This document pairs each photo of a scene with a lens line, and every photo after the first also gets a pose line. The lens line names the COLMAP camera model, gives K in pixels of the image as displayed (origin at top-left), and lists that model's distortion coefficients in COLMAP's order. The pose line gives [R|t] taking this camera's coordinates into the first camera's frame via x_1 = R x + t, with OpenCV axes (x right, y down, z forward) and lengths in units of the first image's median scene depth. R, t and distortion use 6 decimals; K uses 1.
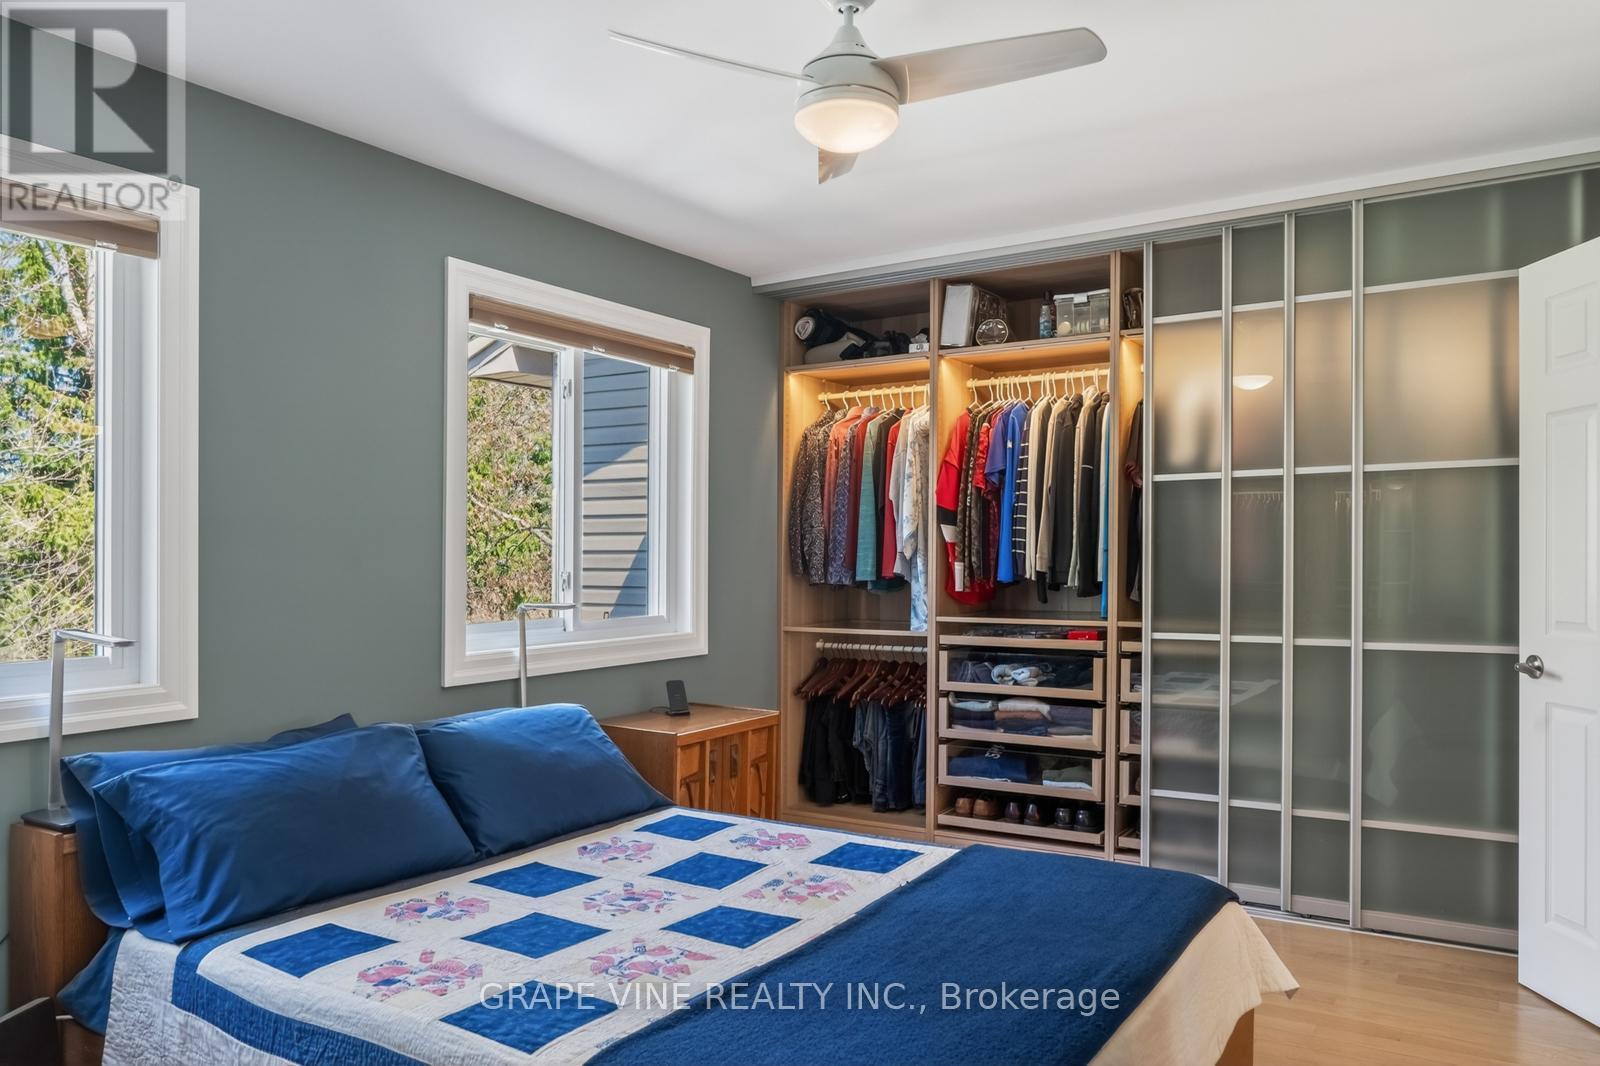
lens RADIAL K [[1142.2, 0, 800.0], [0, 1142.2, 533.0], [0, 0, 1]] dist [0.001007, 0.000301]
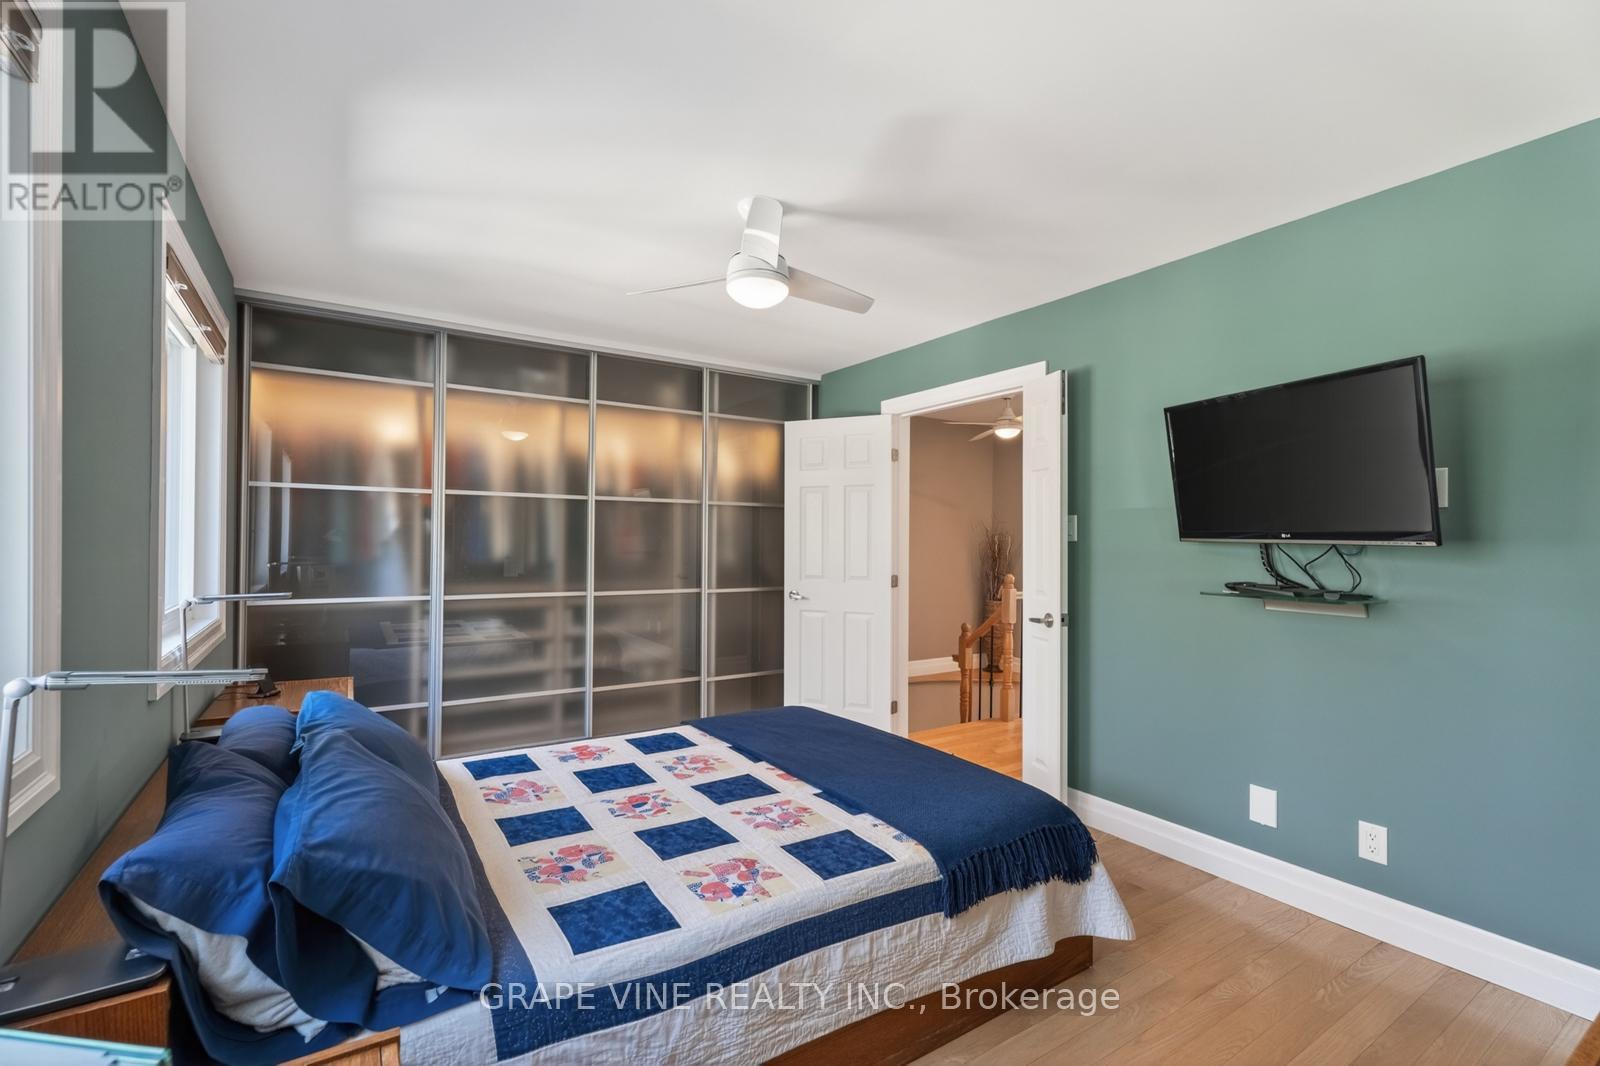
lens RADIAL K [[700.3, 0, 803.5], [0, 700.3, 537.5], [0, 0, 1]] dist [-0.000189, 0.000172]
pose [[0.402019, 0.018184, 0.915451, -0.714551], [-0.031229, 0.999493, -0.006139, 0.006305], [-0.915099, -0.026121, 0.402383, 0.436529]]
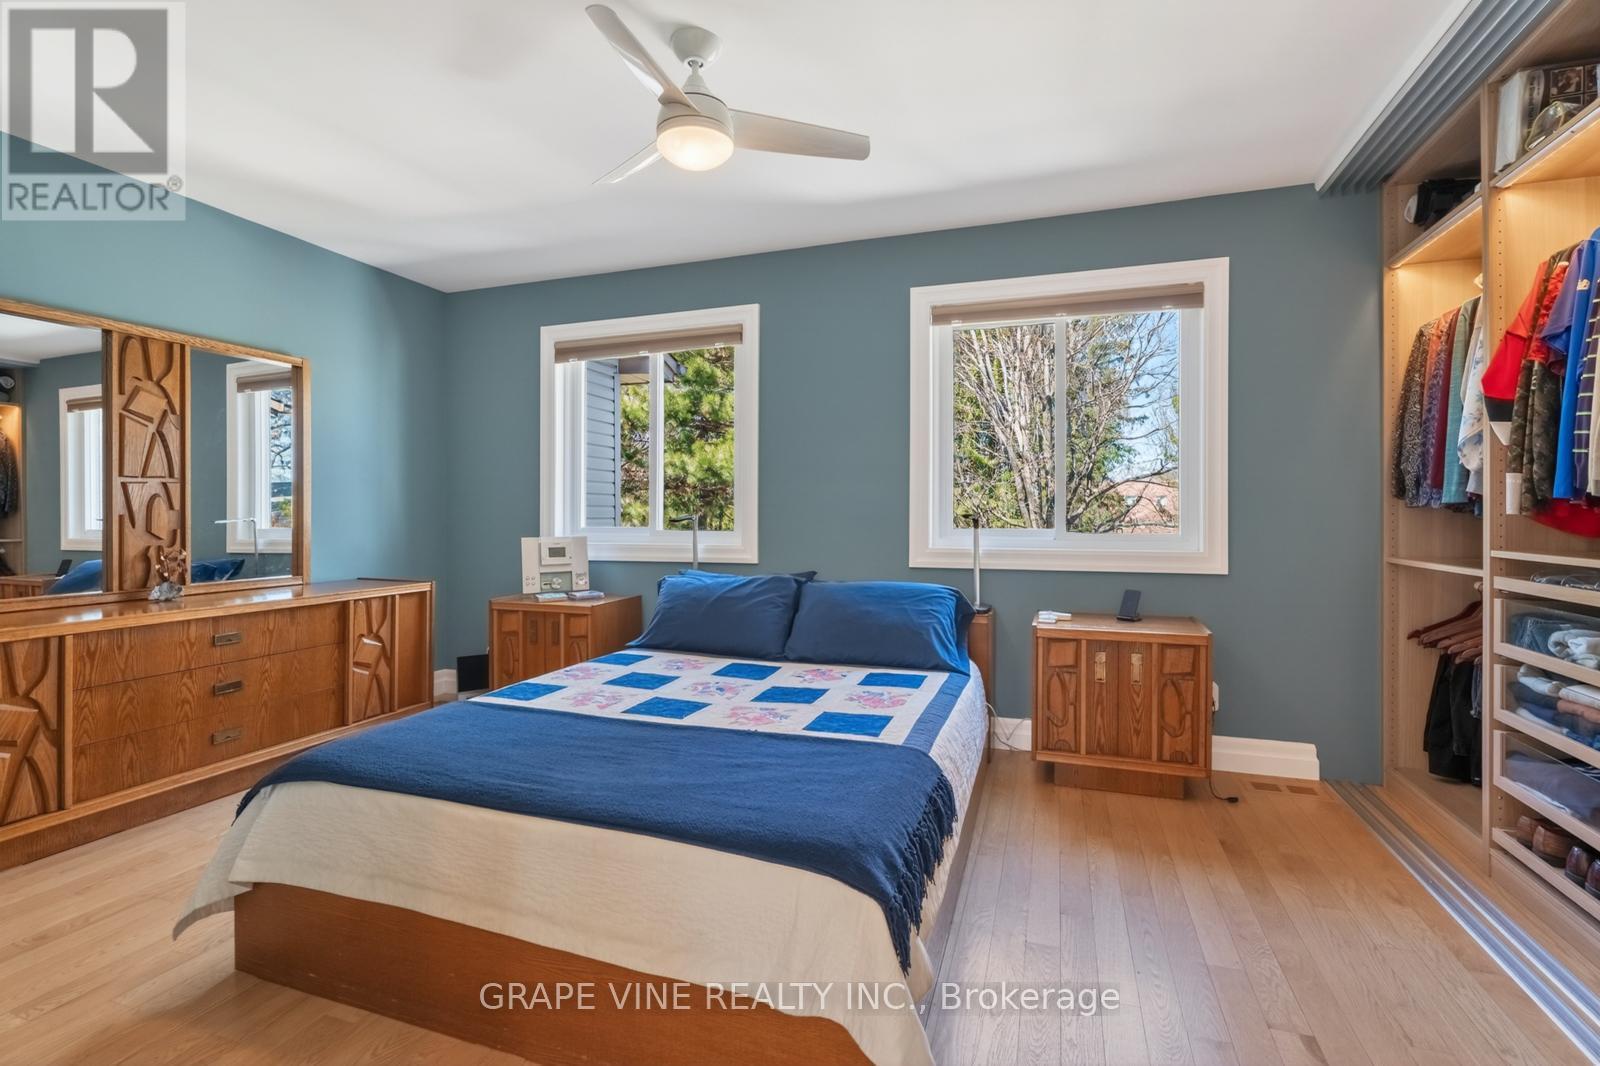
lens RADIAL K [[724.6, 0, 806.2], [0, 724.6, 510.5], [0, 0, 1]] dist [-0.001602, -0.000121]
pose [[0.240950, -0.002024, -0.970535, 0.735380], [0.014091, 0.999900, 0.001413, 0.066019], [0.970435, -0.014016, 0.240955, 0.761167]]
